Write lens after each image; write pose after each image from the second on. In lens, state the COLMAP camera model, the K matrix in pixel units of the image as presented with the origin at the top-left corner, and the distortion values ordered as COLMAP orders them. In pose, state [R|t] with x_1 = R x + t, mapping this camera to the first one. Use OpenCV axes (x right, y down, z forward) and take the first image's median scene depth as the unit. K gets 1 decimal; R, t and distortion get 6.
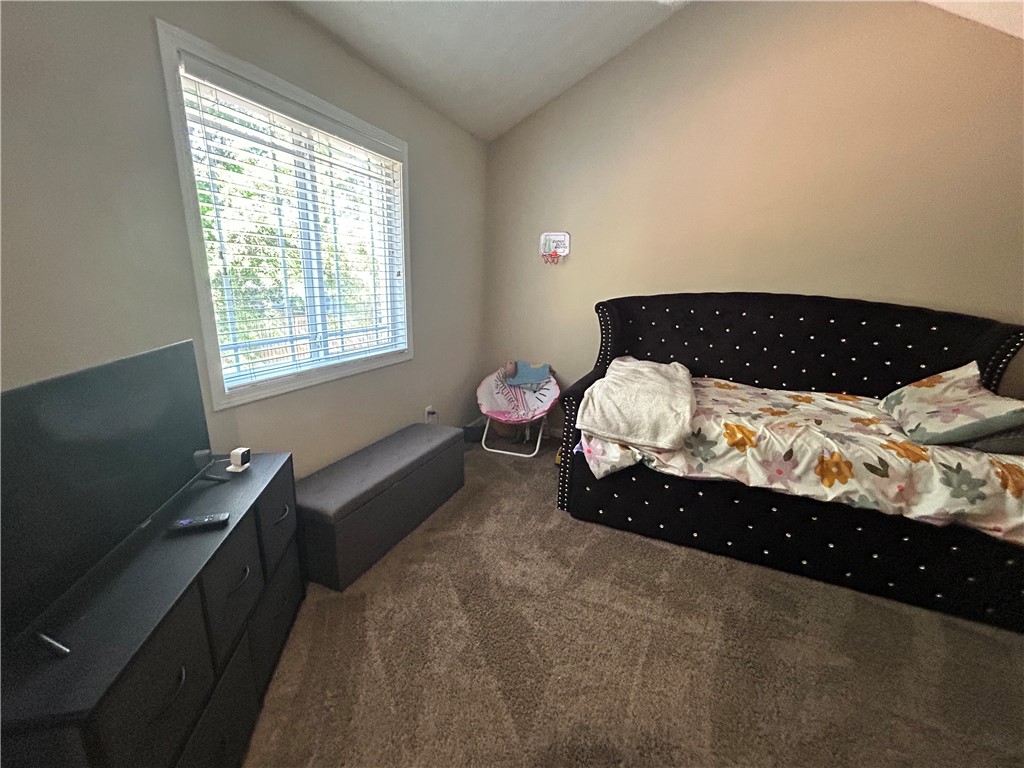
lens RADIAL K [[413.9, 0, 511.4], [0, 413.9, 385.4], [0, 0, 1]] dist [0.000499, -0.000023]
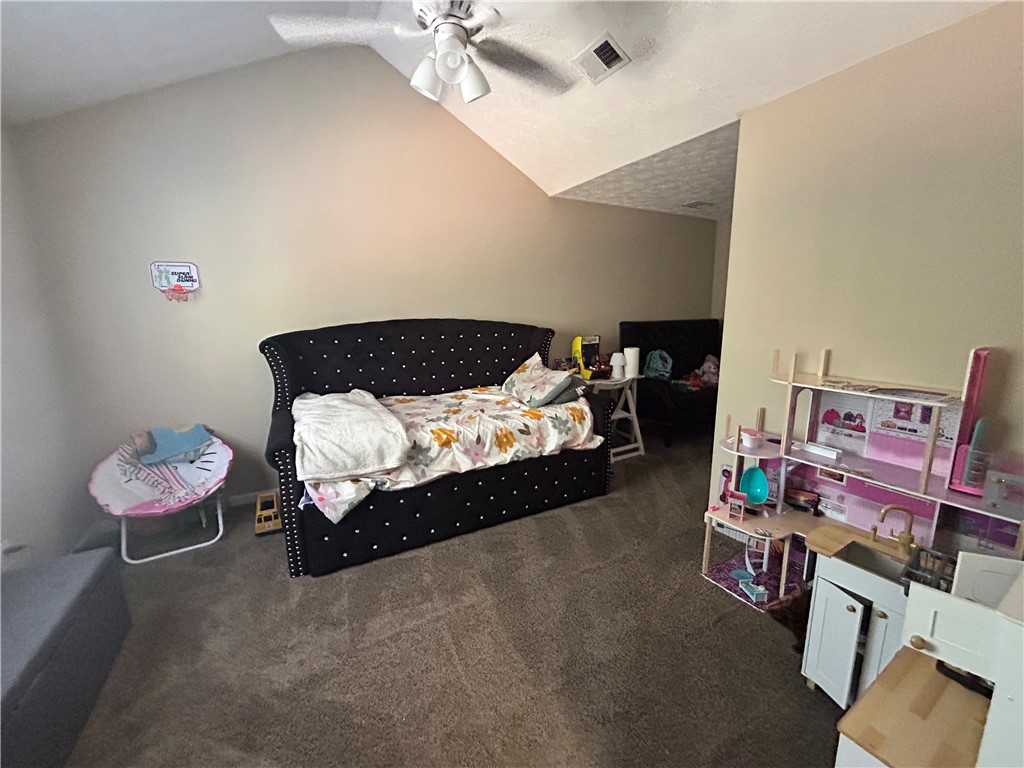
lens RADIAL K [[413.9, 0, 511.4], [0, 413.9, 385.4], [0, 0, 1]] dist [0.000499, -0.000023]
pose [[0.624332, -0.193570, 0.756796, -0.215247], [0.232816, 0.970892, 0.056265, -0.046687], [-0.745658, 0.141066, 0.651225, 0.030171]]
